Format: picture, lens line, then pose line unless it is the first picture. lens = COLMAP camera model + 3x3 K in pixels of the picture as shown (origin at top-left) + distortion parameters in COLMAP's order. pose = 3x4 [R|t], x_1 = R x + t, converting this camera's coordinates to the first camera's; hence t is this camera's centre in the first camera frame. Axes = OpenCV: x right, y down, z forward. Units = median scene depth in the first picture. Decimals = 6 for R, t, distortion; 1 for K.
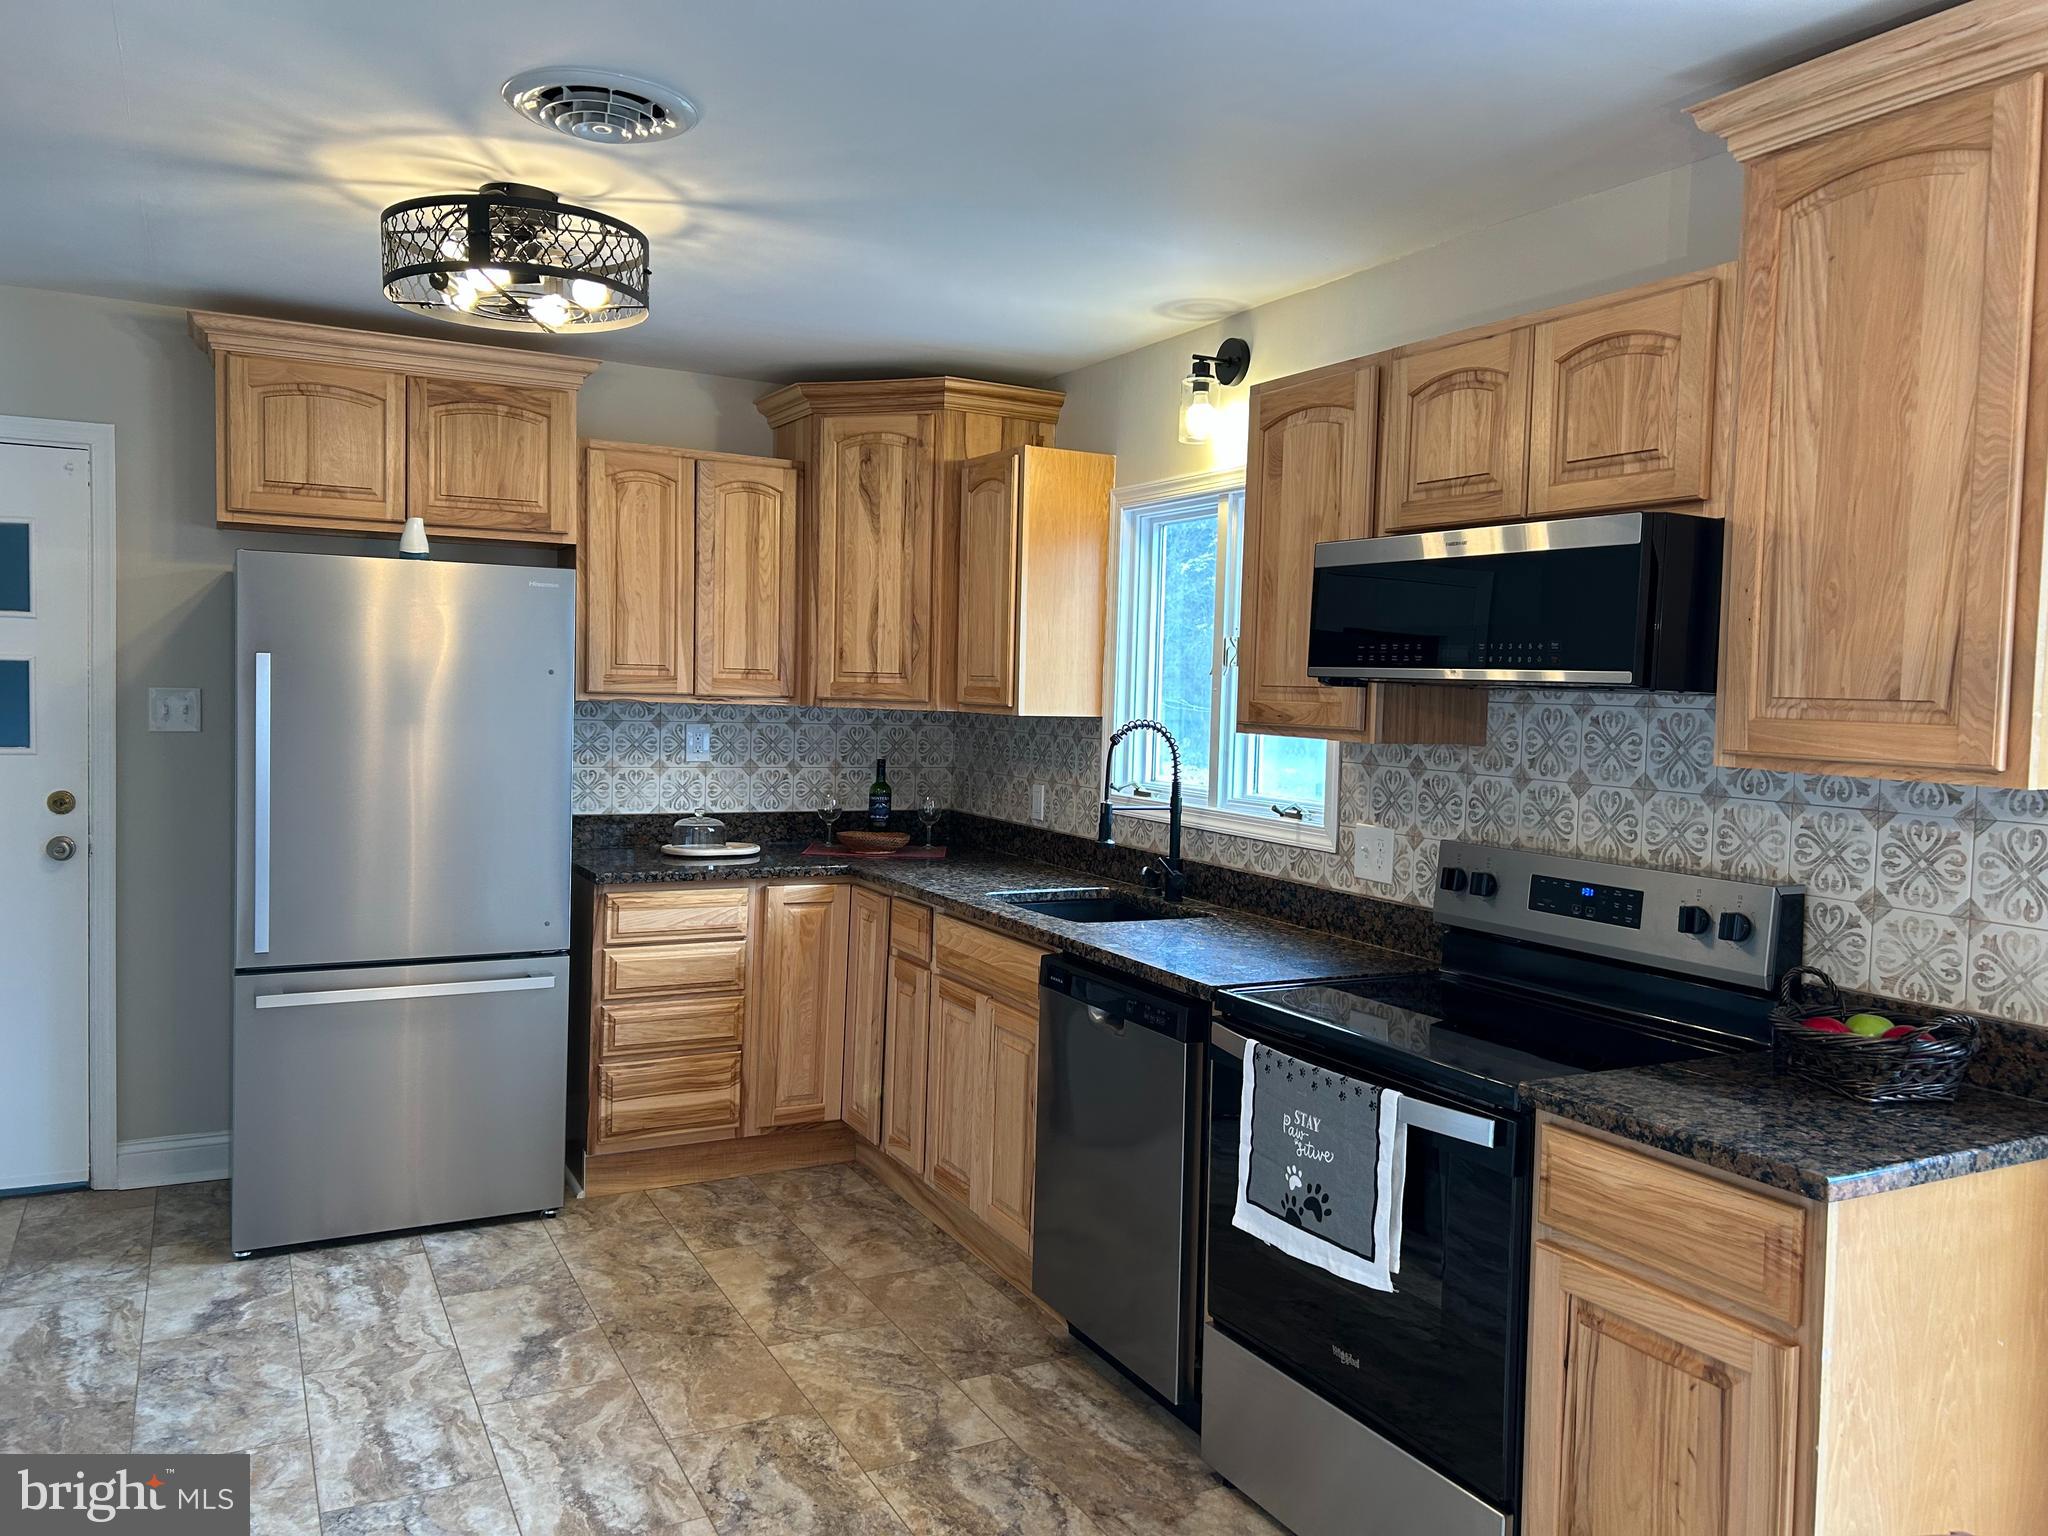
lens RADIAL K [[1544.4, 0, 1023.0], [0, 1544.4, 760.4], [0, 0, 1]] dist [0.066453, -0.053008]
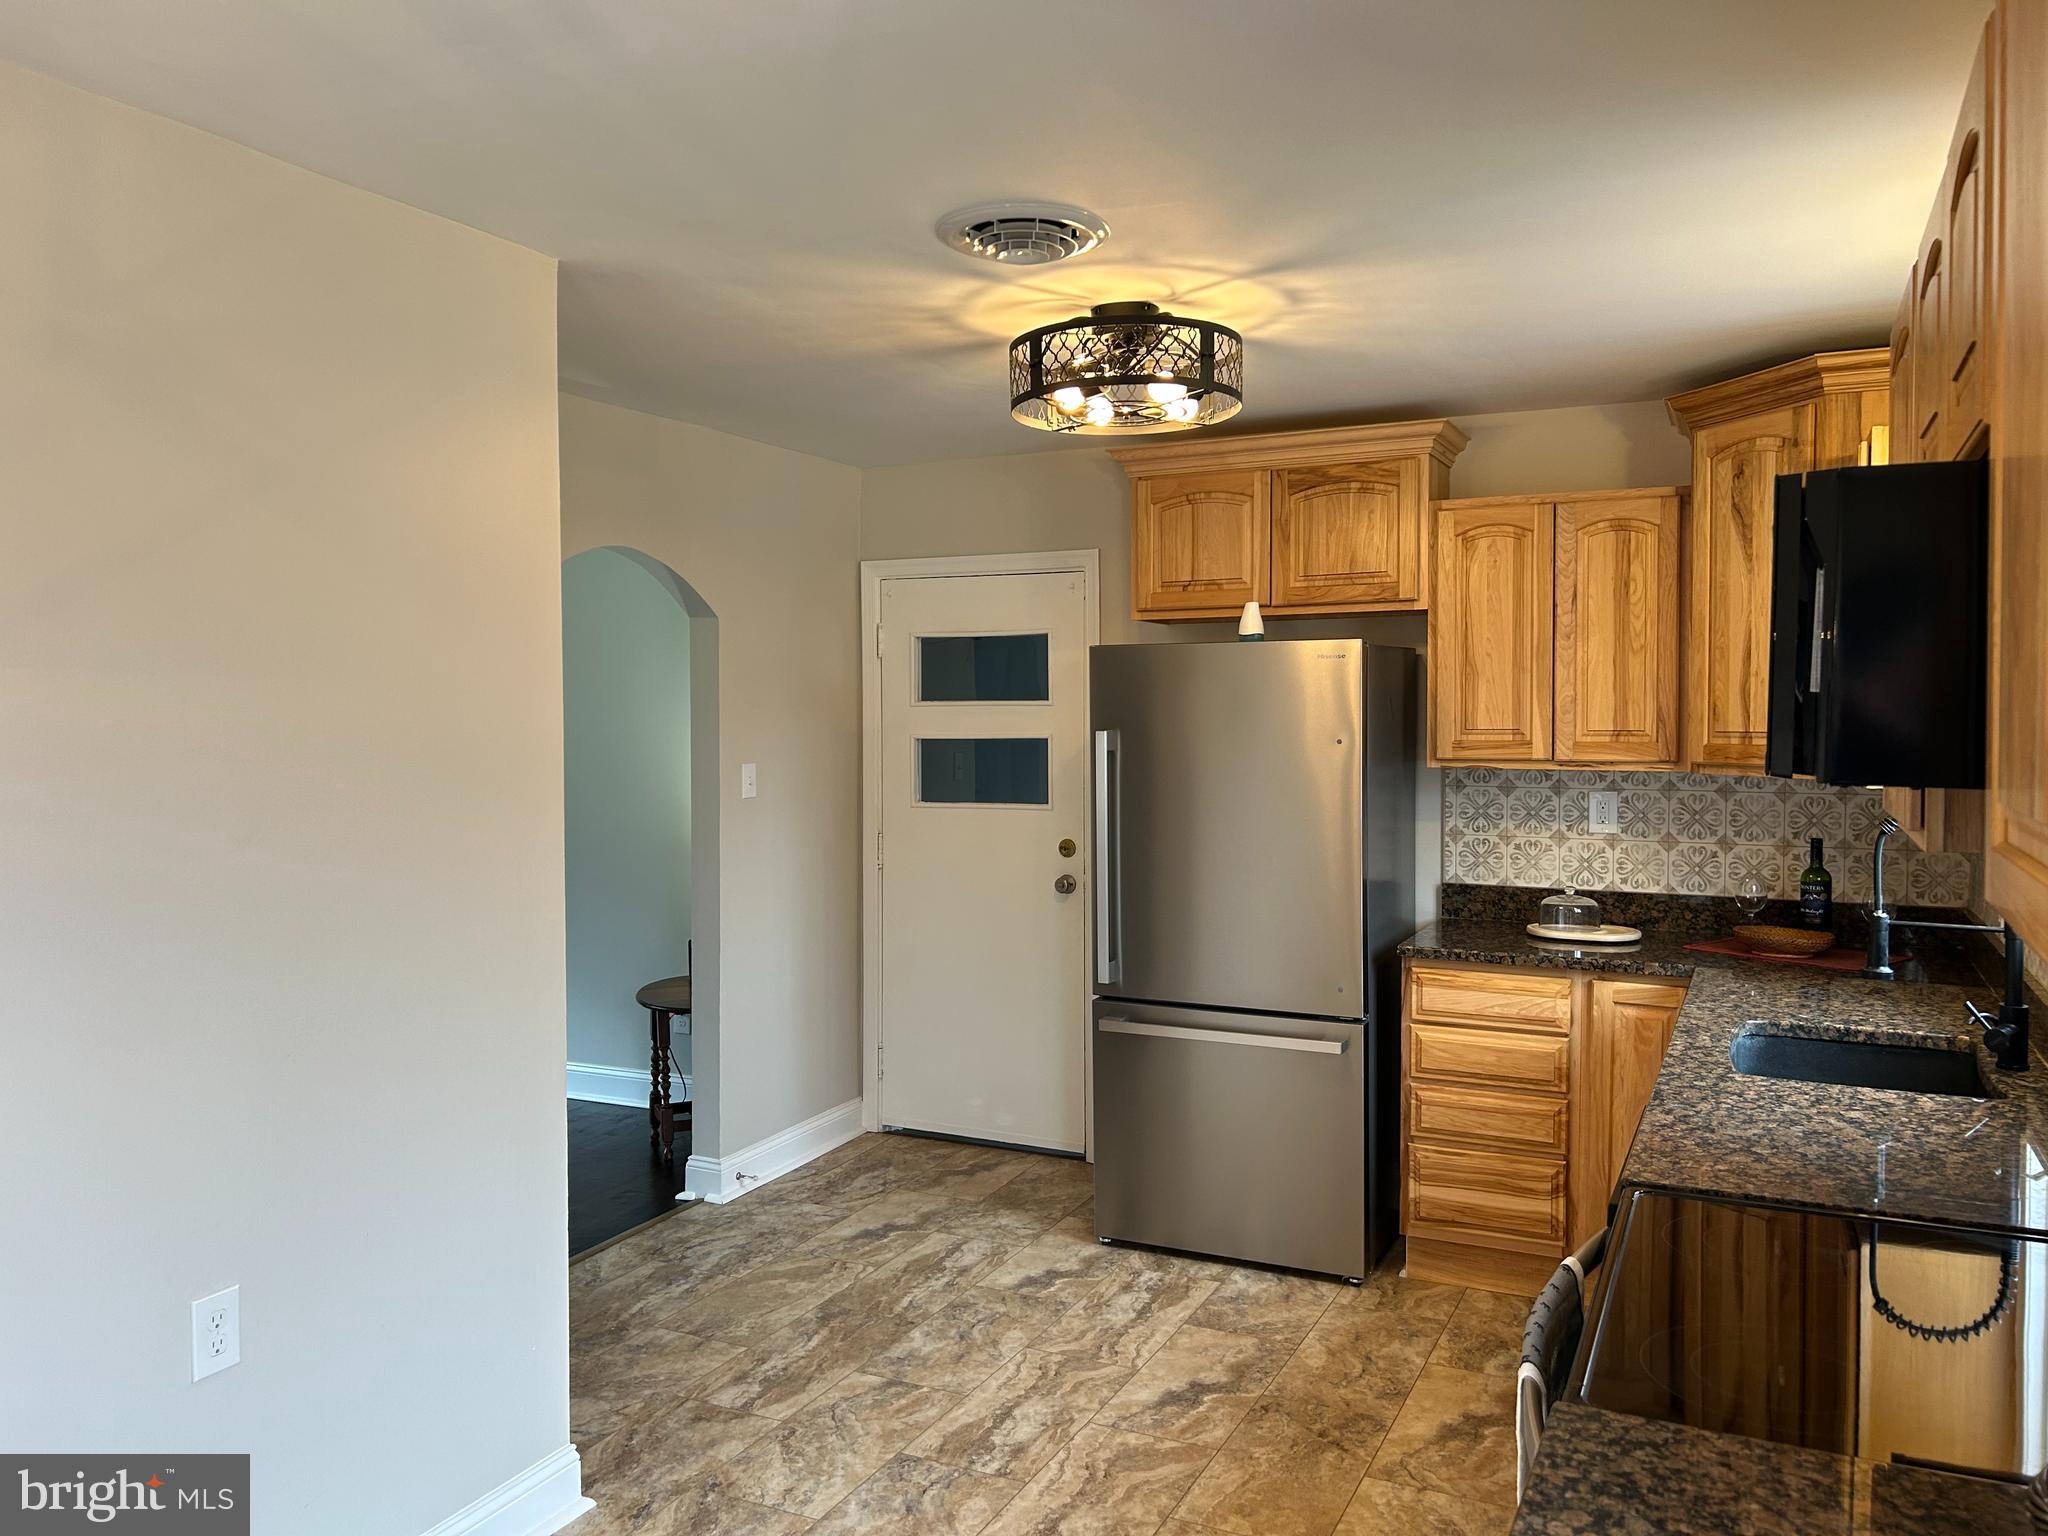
lens RADIAL K [[1530.9, 0, 1022.5], [0, 1530.9, 771.1], [0, 0, 1]] dist [0.062865, -0.076539]
pose [[0.599078, 0.000777, -0.800690, 0.342215], [-0.020063, 0.999700, -0.014041, -0.017868], [0.800439, 0.024476, 0.598914, 0.216441]]
